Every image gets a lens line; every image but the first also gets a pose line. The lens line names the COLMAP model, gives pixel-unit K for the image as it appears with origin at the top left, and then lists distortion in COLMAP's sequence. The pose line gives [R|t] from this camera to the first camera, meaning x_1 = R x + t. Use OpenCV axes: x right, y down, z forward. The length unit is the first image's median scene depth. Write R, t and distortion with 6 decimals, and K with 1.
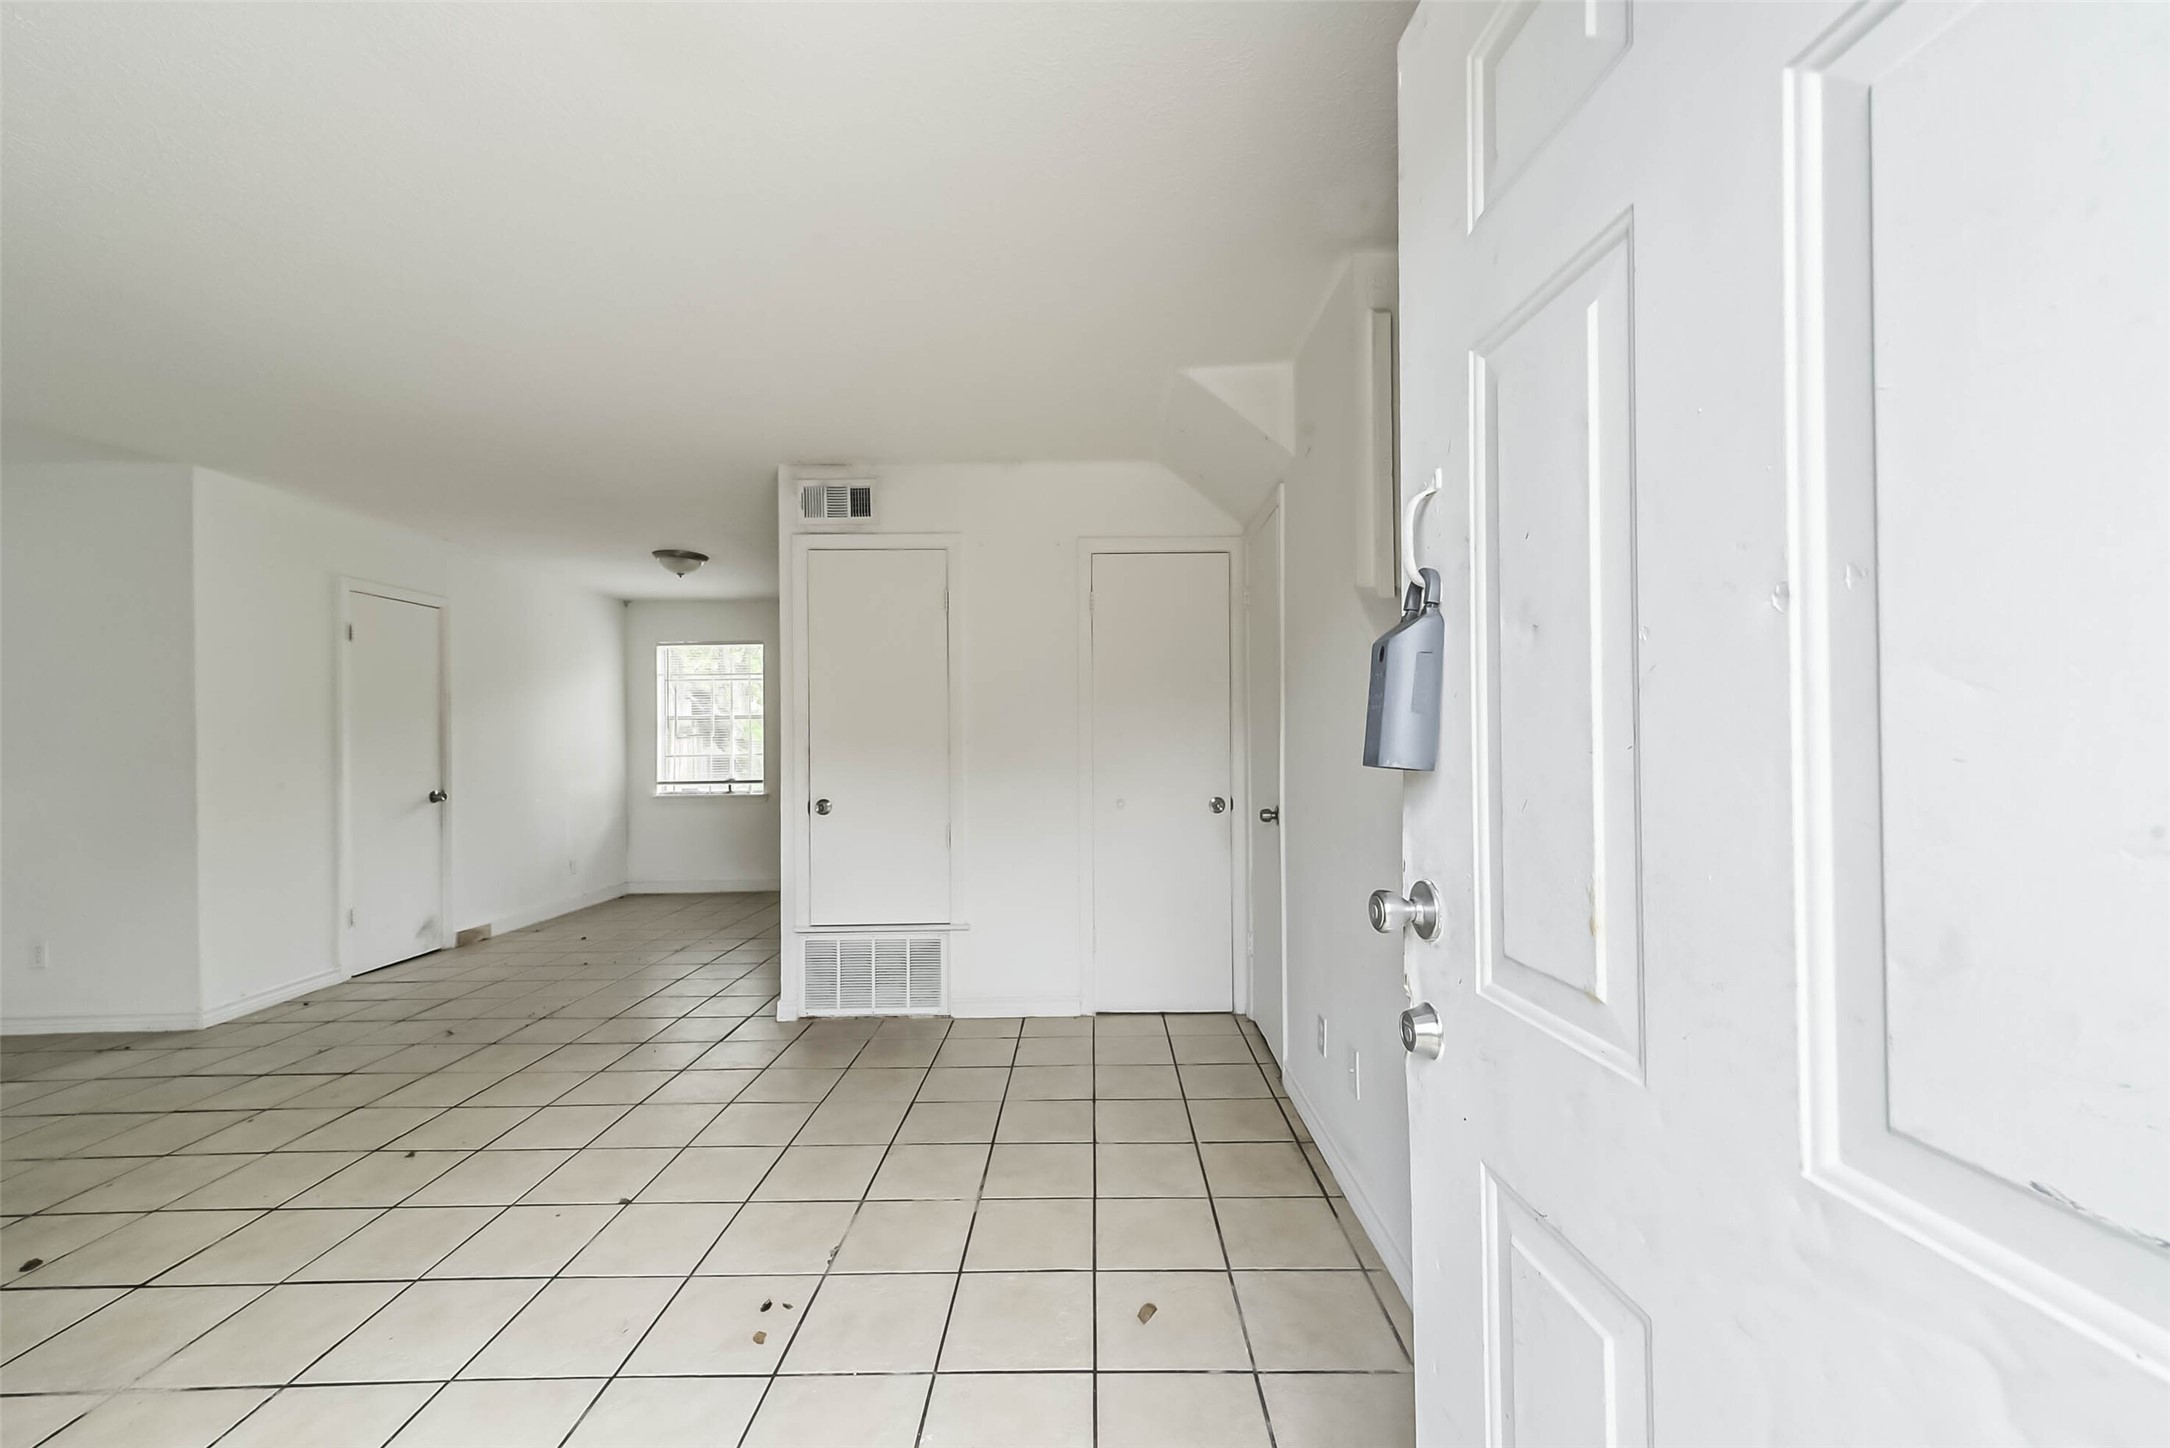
lens RADIAL K [[836.5, 0, 1097.2], [0, 836.5, 739.0], [0, 0, 1]] dist [0.015485, -0.001453]
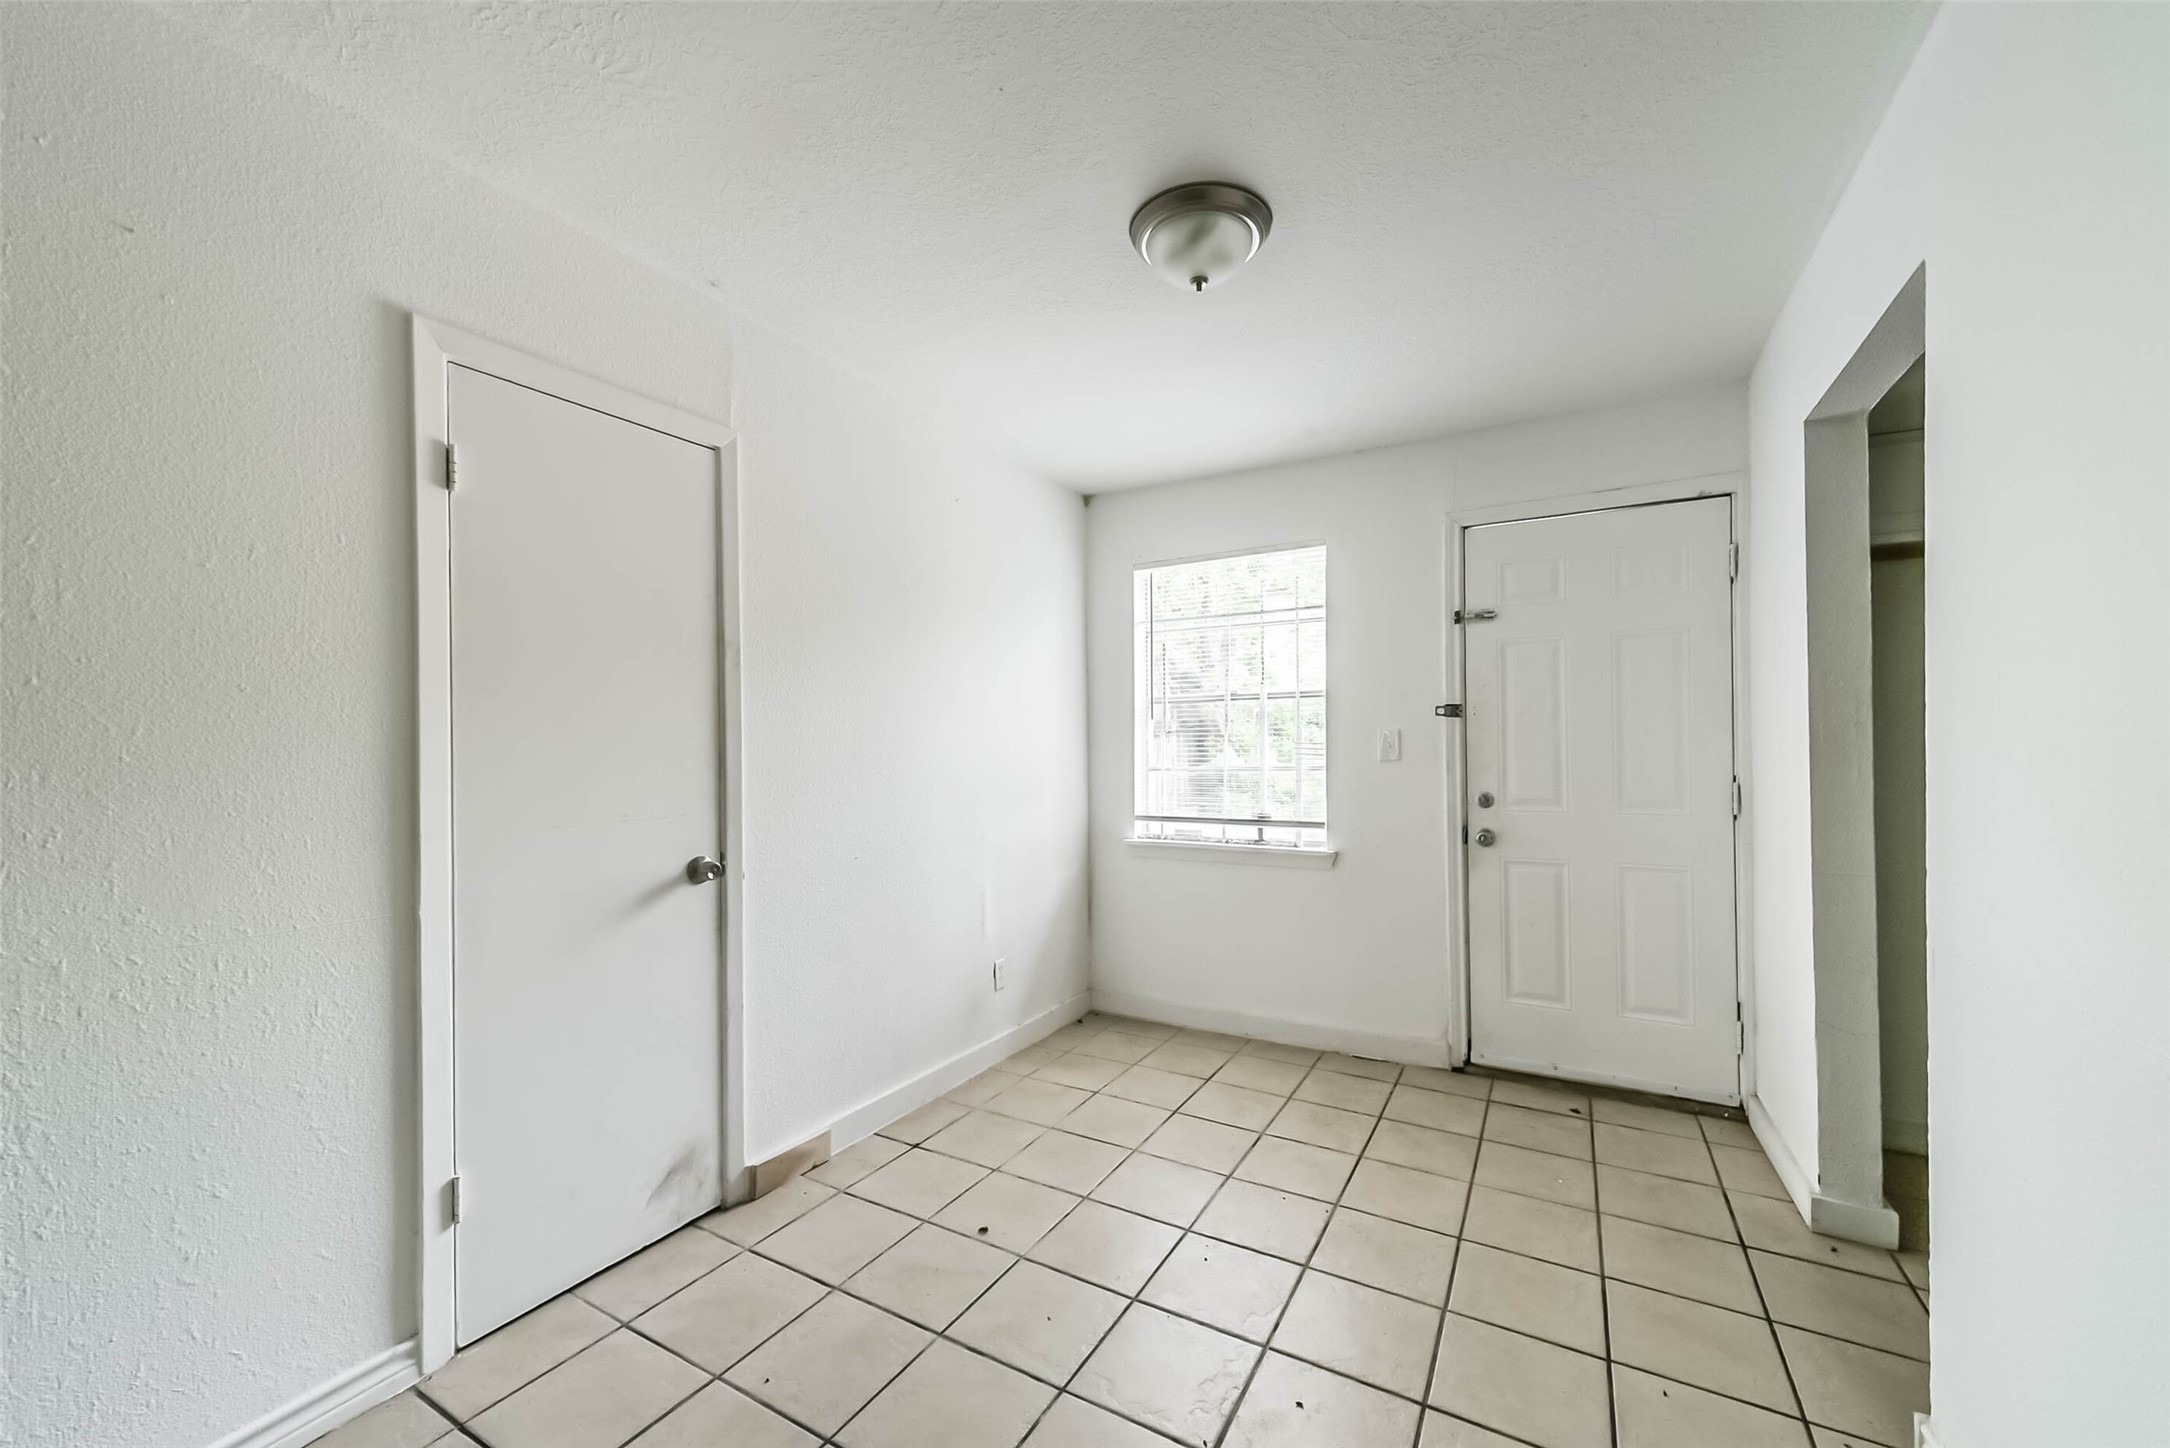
lens RADIAL K [[836.5, 0, 1099.8], [0, 836.5, 737.9], [0, 0, 1]] dist [0.015485, -0.001453]
pose [[0.869501, 0.000185, -0.493931, -0.386918], [0.000981, 0.999997, 0.002102, -0.002016], [0.493930, -0.002312, 0.869498, 0.726470]]
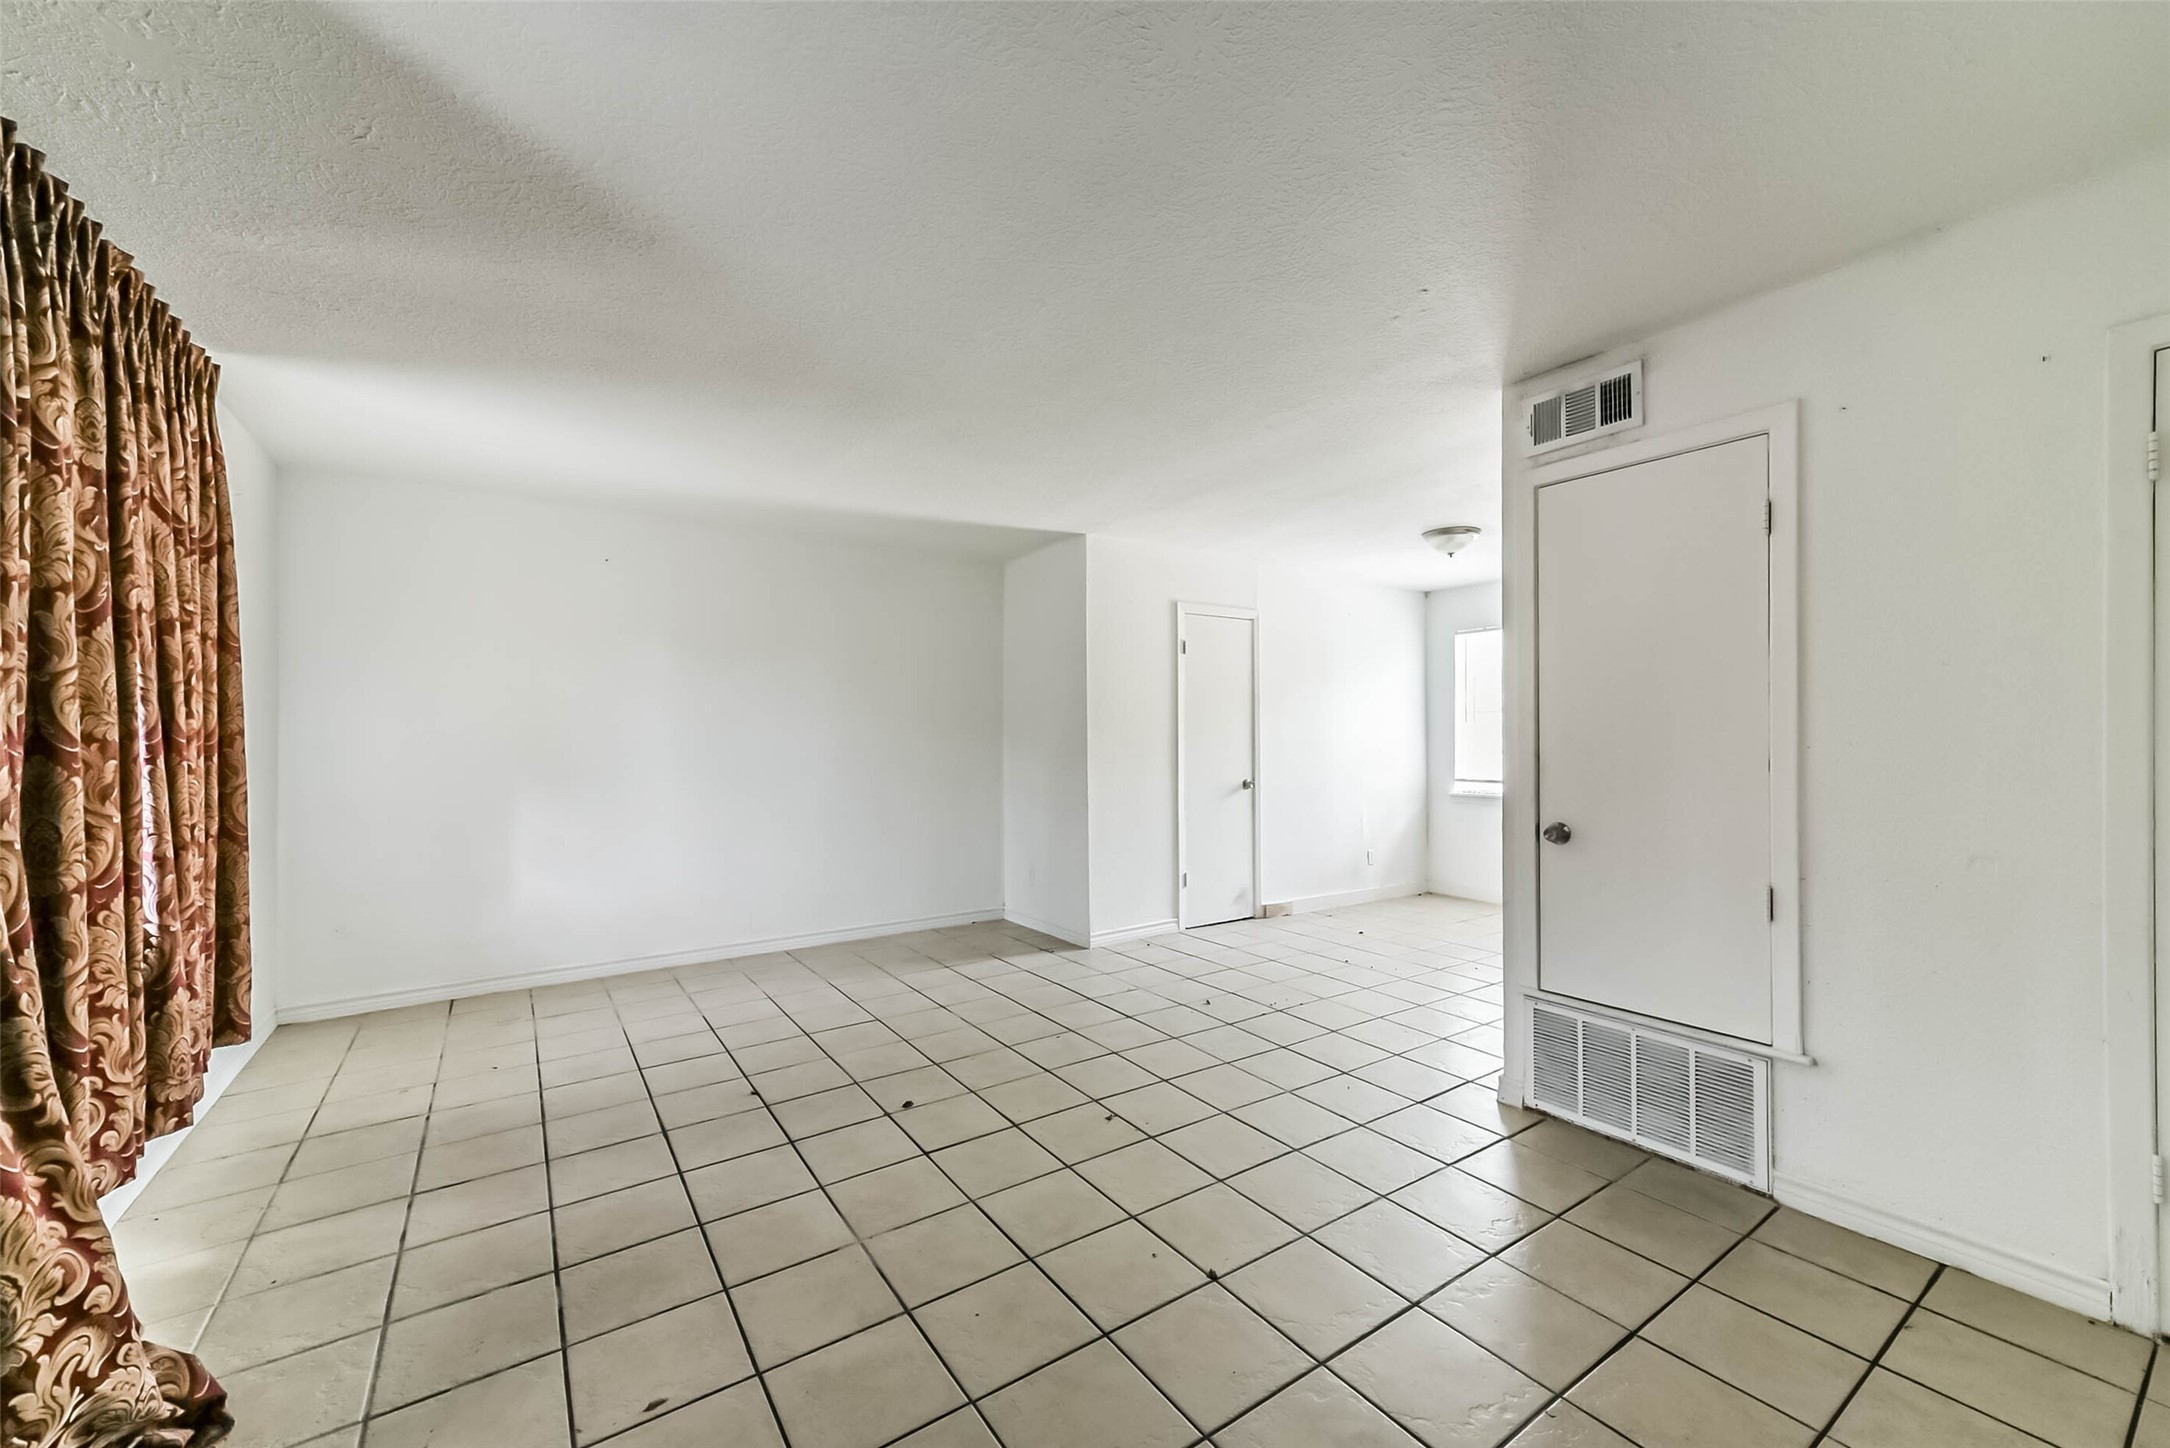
lens RADIAL K [[836.5, 0, 1094.2], [0, 836.5, 736.2], [0, 0, 1]] dist [0.015485, -0.001453]
pose [[0.565803, 0.008570, -0.824496, 0.038281], [-0.000147, 0.999947, 0.010292, -0.008853], [0.824540, -0.005702, 0.565774, 0.183870]]
